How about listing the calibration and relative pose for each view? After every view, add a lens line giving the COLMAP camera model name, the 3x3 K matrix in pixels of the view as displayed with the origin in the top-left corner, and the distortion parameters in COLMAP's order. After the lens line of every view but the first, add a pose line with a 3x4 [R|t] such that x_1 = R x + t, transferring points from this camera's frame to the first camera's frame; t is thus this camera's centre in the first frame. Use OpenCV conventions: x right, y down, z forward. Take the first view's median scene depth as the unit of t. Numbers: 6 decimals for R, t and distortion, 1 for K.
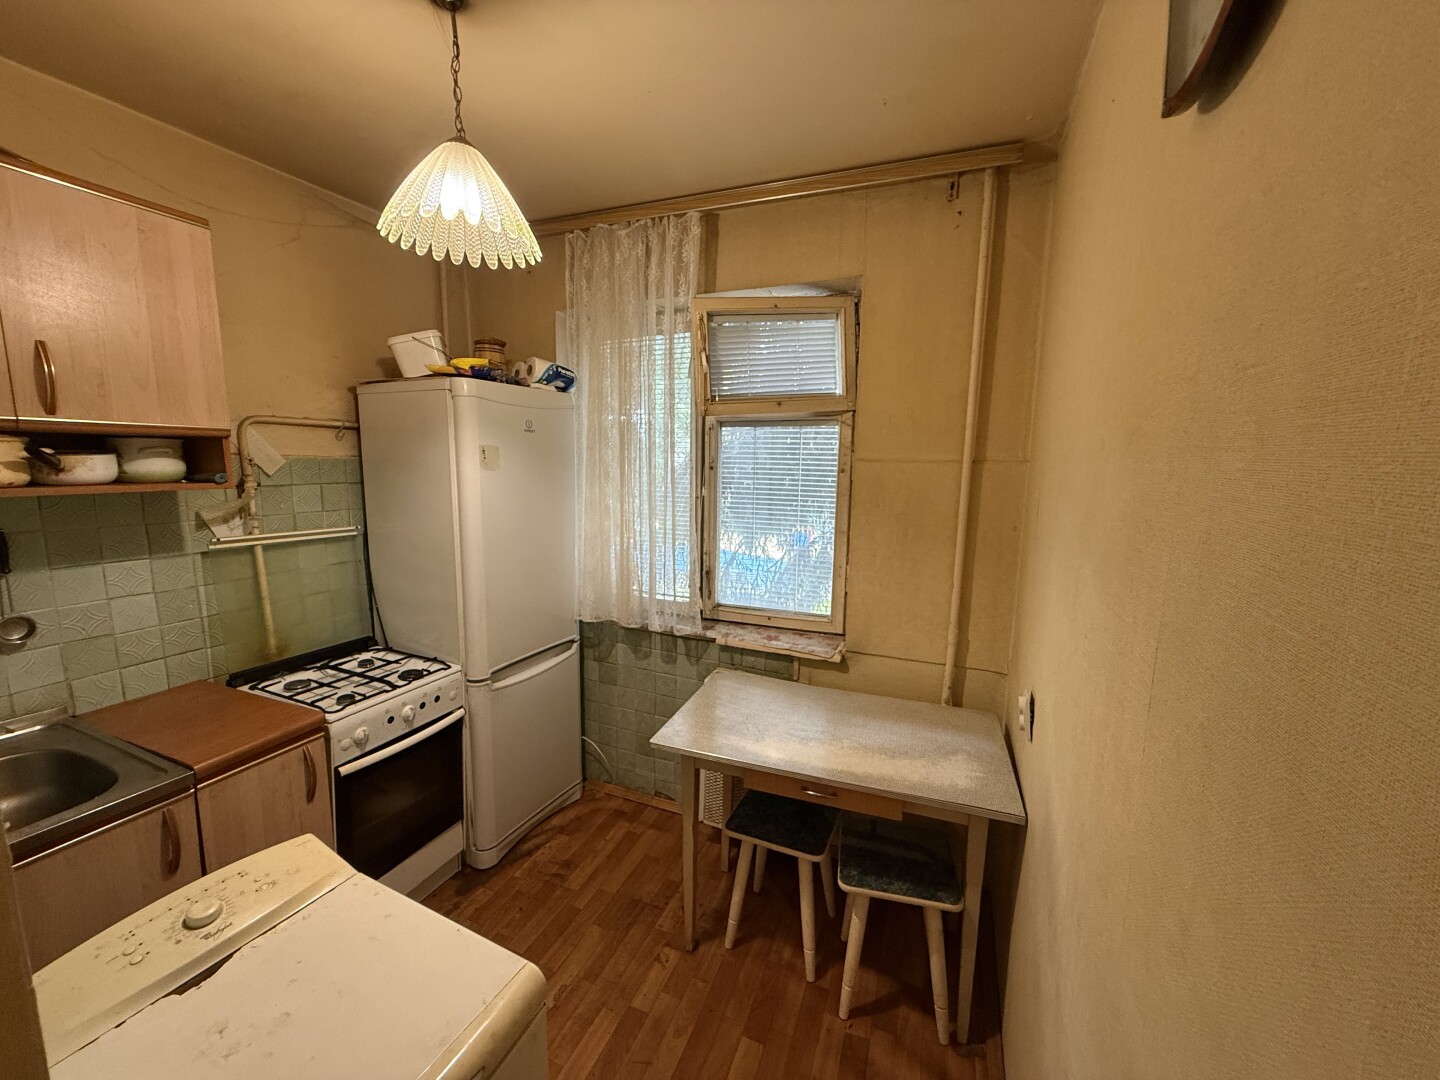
lens RADIAL K [[571.2, 0, 713.0], [0, 571.2, 538.8], [0, 0, 1]] dist [0.000952, 0.000035]
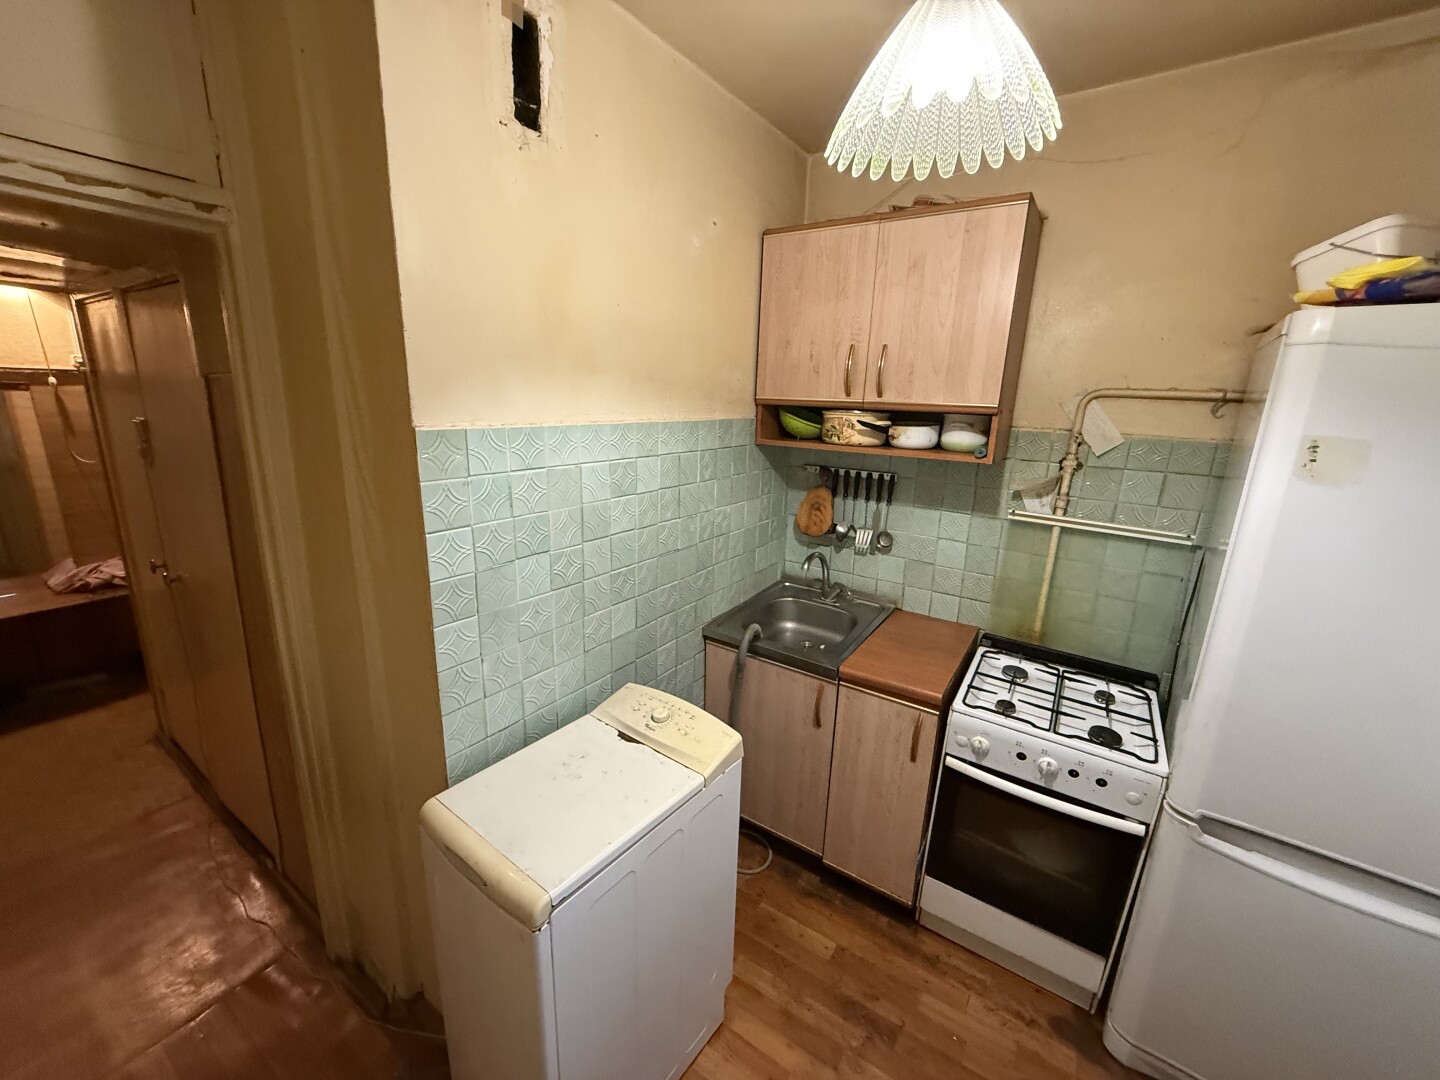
lens RADIAL K [[571.2, 0, 713.0], [0, 571.2, 538.8], [0, 0, 1]] dist [0.000952, 0.000035]
pose [[-0.185452, 0.231005, -0.955115, 0.247965], [-0.166874, 0.950454, 0.262279, -0.131241], [0.968380, 0.208024, -0.137715, 0.607749]]
